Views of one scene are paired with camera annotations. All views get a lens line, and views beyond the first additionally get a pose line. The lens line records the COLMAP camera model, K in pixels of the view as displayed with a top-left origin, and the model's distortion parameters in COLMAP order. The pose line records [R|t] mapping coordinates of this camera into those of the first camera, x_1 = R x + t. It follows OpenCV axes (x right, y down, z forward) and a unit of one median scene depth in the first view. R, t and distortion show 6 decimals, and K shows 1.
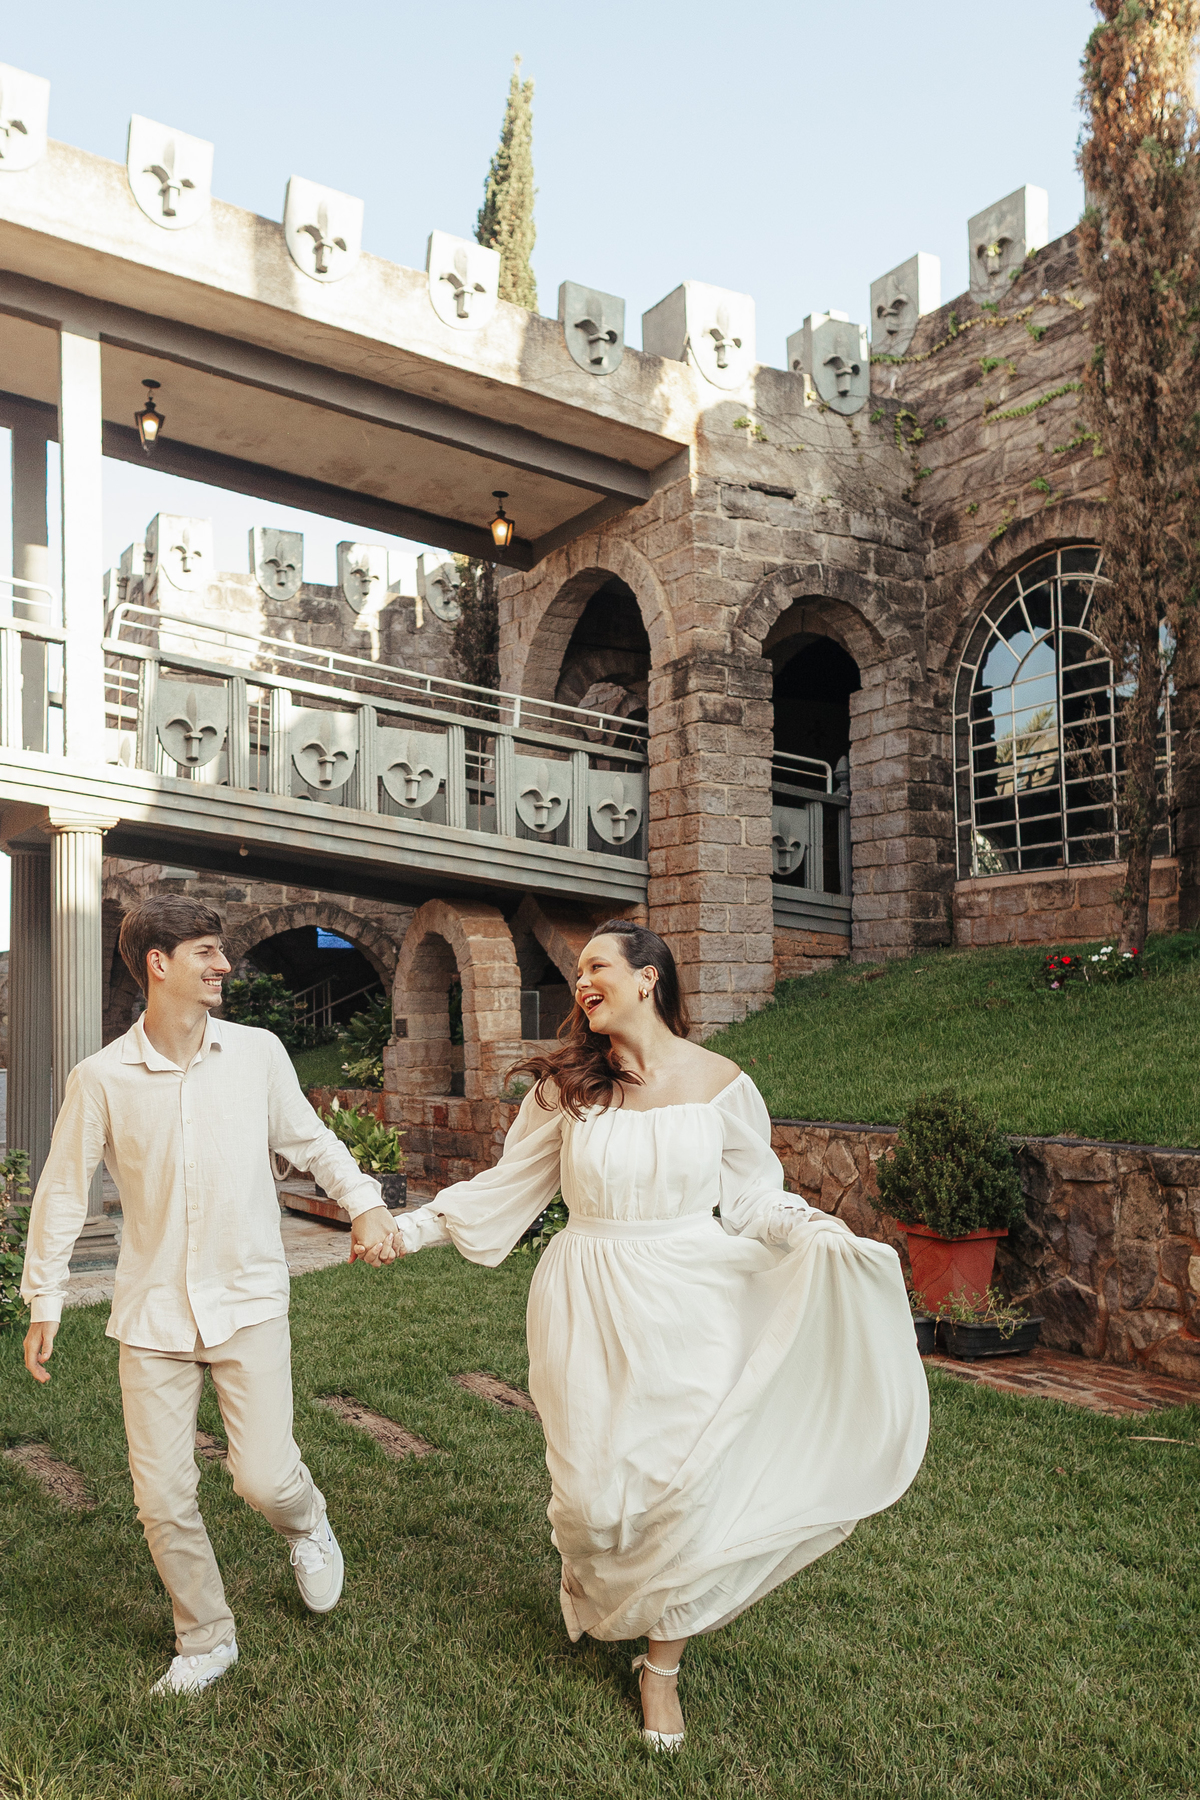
lens RADIAL K [[1558.6, 0, 496.7], [0, 1558.6, 975.3], [0, 0, 1]] dist [-0.003021, 0.081325]
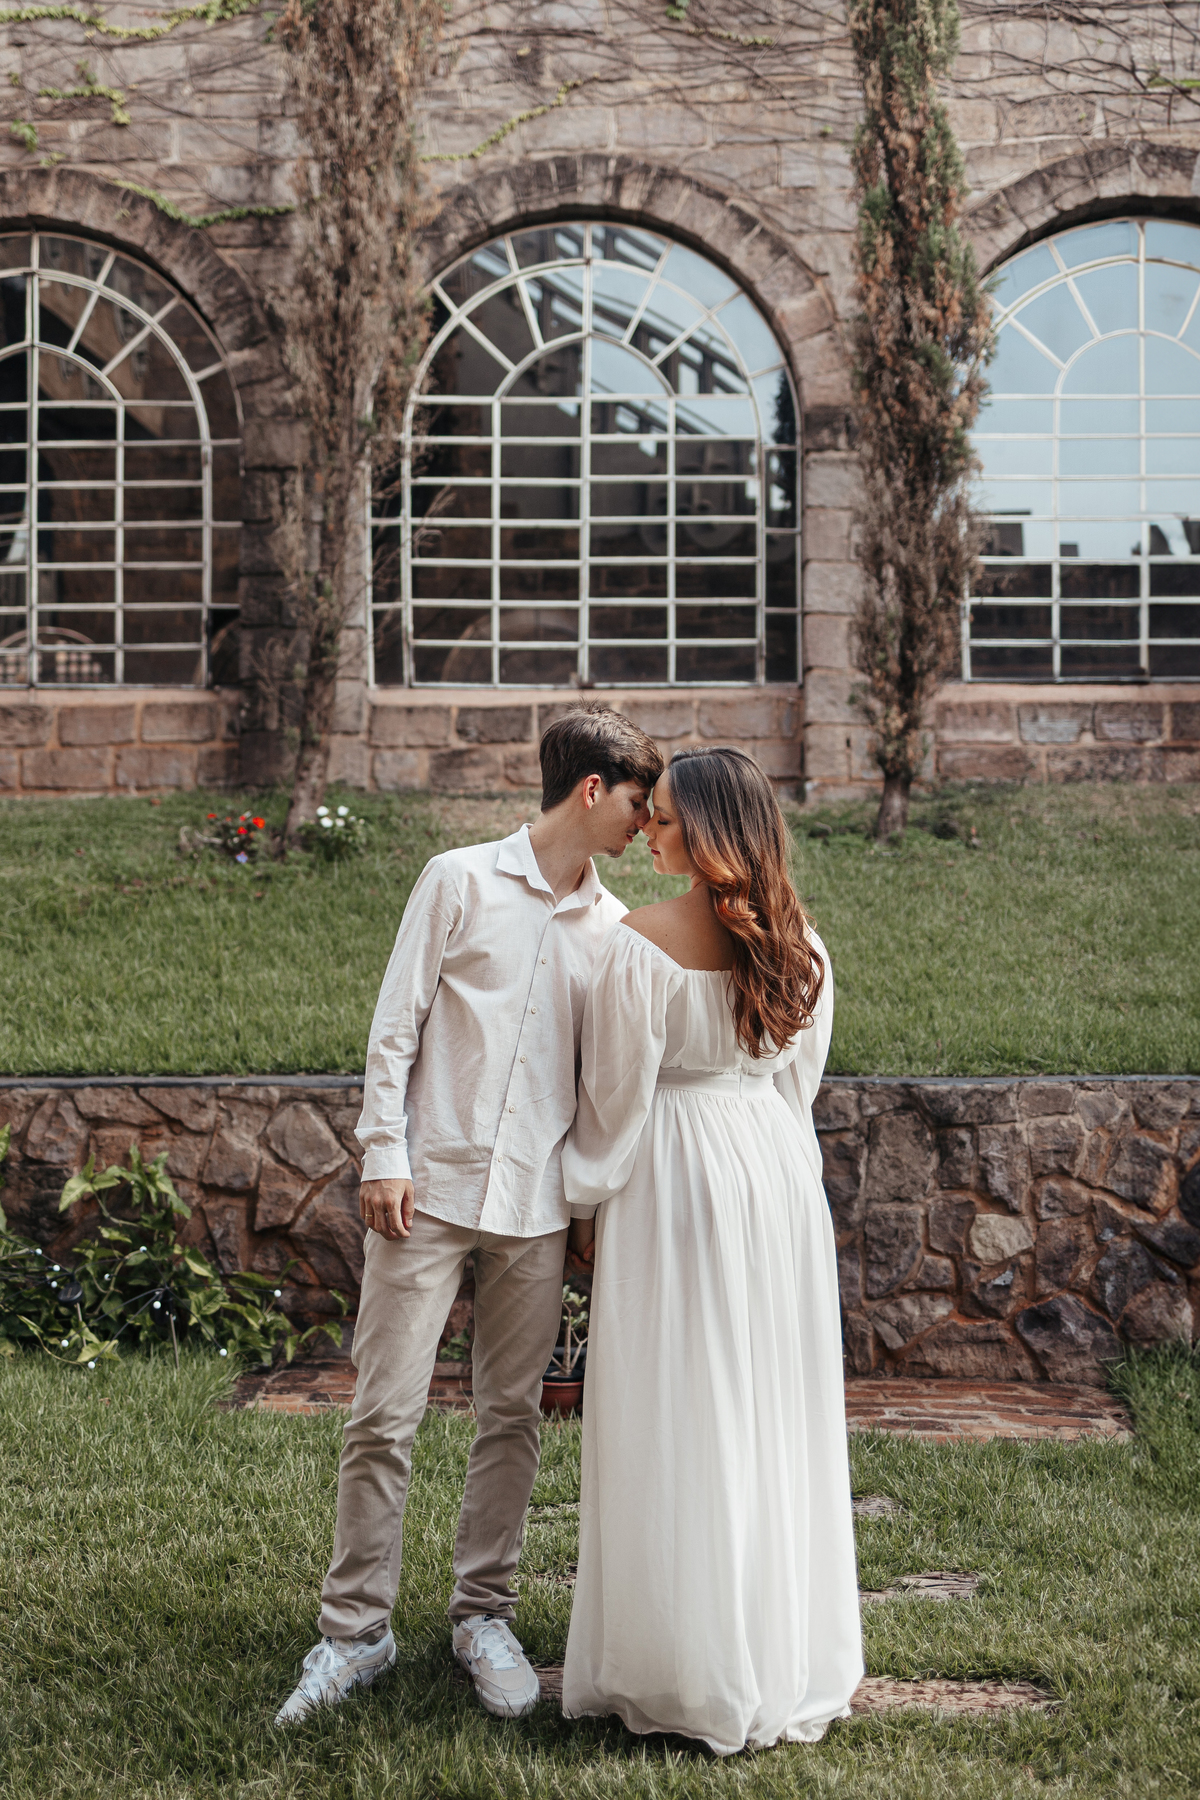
lens RADIAL K [[1994.1, 0, 477.3], [0, 1994.1, 799.0], [0, 0, 1]] dist [0.013623, -0.005957]
pose [[0.518080, 0.054159, 0.853616, -0.518624], [-0.031898, 0.998522, -0.043993, 0.023448], [-0.854737, -0.004436, 0.519042, 0.666117]]
